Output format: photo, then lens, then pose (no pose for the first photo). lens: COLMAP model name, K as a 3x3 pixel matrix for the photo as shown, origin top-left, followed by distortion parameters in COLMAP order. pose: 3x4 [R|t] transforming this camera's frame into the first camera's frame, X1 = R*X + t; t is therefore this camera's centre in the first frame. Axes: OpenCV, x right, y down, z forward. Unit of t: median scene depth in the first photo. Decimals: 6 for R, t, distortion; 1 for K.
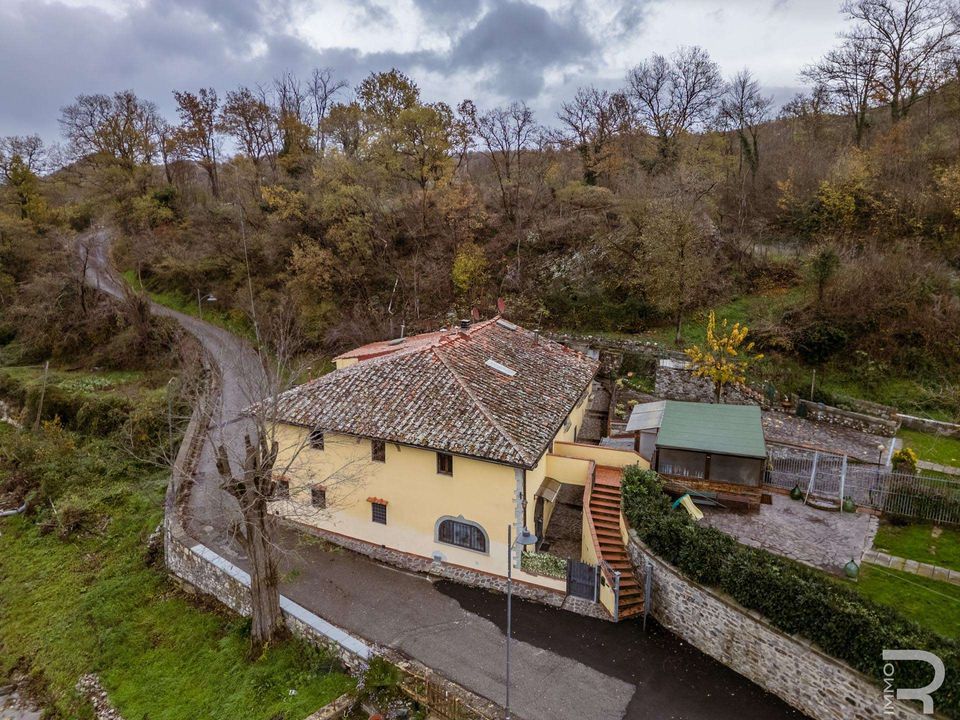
lens RADIAL K [[660.3, 0, 480.0], [0, 660.3, 360.0], [0, 0, 1]] dist [0.073484, -0.061957]
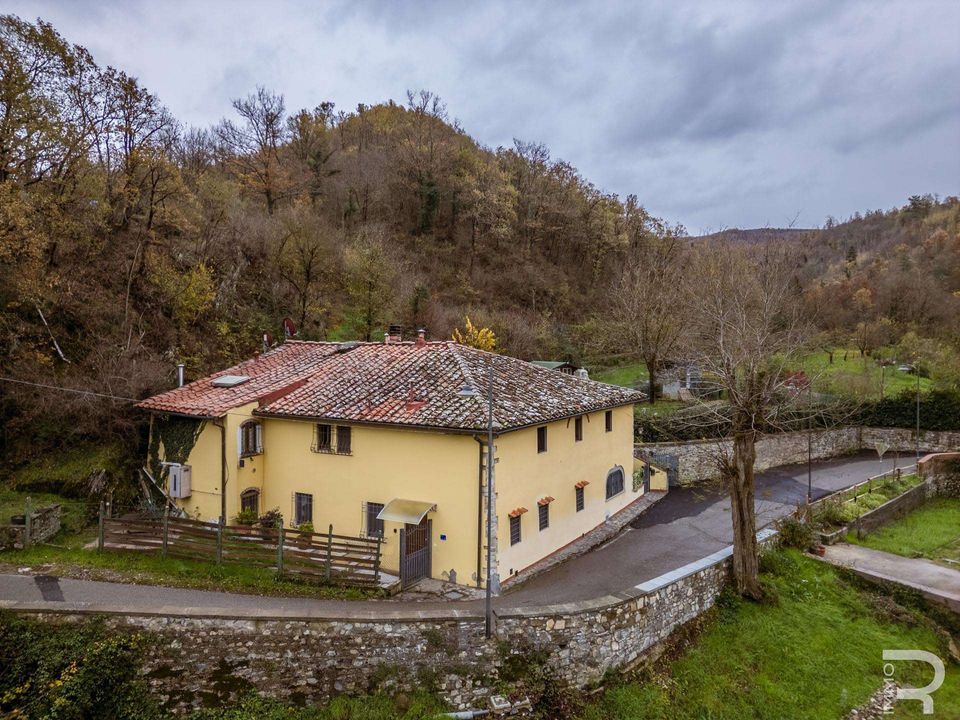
lens RADIAL K [[660.3, 0, 480.0], [0, 660.3, 360.0], [0, 0, 1]] dist [0.073484, -0.061957]
pose [[0.098291, -0.034452, 0.994561, -1.199438], [0.223366, 0.974665, 0.011688, -0.001331], [-0.969766, 0.221002, 0.103496, 1.104650]]
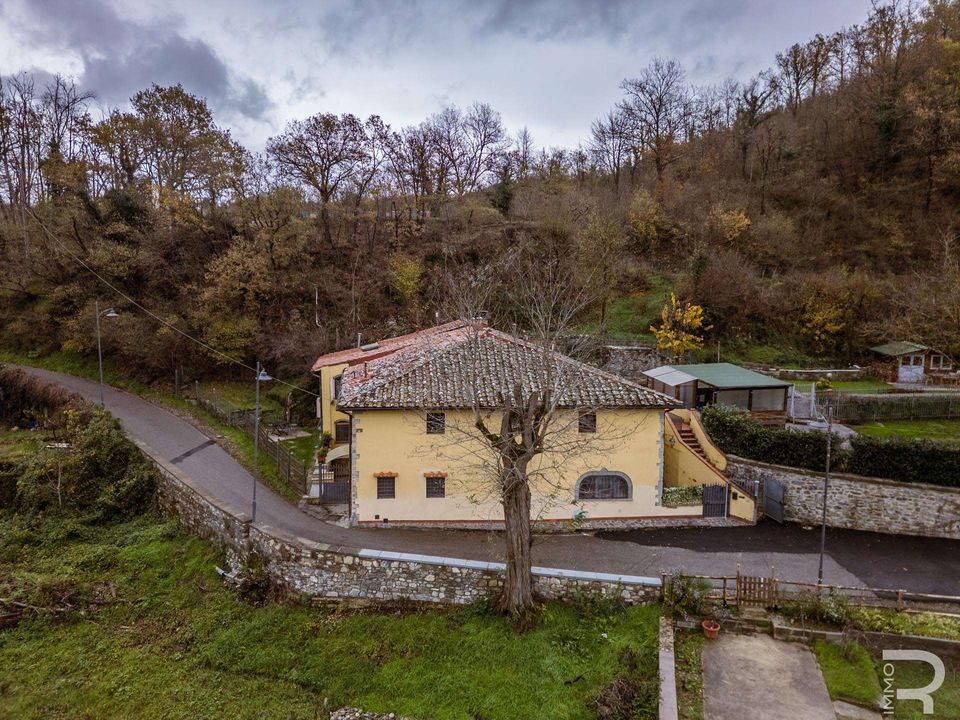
lens RADIAL K [[660.3, 0, 480.0], [0, 660.3, 360.0], [0, 0, 1]] dist [0.073484, -0.061957]
pose [[0.861542, -0.064956, 0.503514, -0.753786], [0.112651, 0.991517, -0.064843, 0.112500], [-0.495031, 0.112586, 0.861550, 0.164201]]
